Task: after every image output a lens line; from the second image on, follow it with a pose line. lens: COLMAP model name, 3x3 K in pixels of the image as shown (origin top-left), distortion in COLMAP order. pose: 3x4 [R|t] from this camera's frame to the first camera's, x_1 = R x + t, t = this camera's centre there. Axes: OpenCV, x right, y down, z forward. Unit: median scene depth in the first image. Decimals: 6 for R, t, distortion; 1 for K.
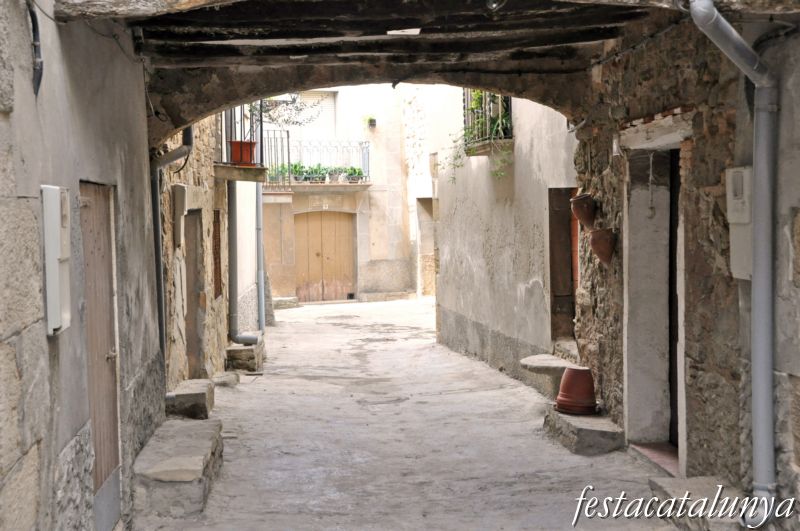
lens RADIAL K [[1199.4, 0, 399.8], [0, 1199.4, 265.6], [0, 0, 1]] dist [0.000975, 0.000000]
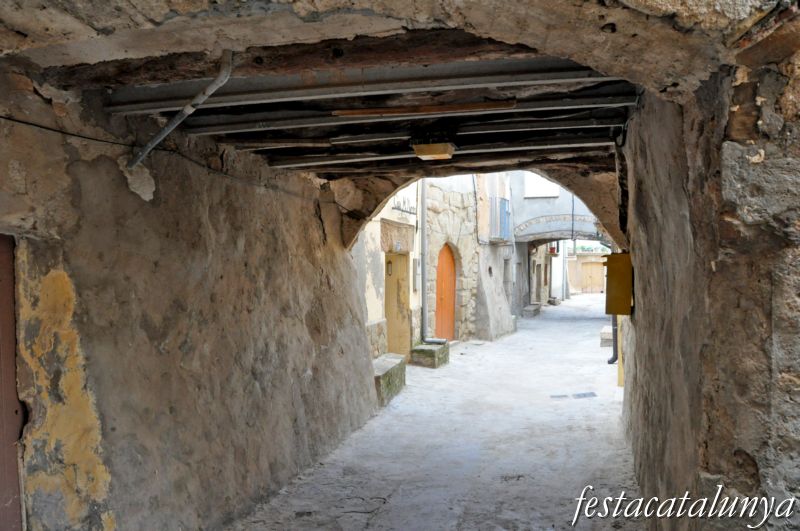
lens RADIAL K [[644.8, 0, 399.8], [0, 644.8, 266.9], [0, 0, 1]] dist [-0.085961, 0.000339]
pose [[0.916199, 0.007058, -0.400661, 0.269003], [-0.018273, 0.999541, -0.024177, 0.024186], [0.400306, 0.029473, 0.915907, -1.198218]]
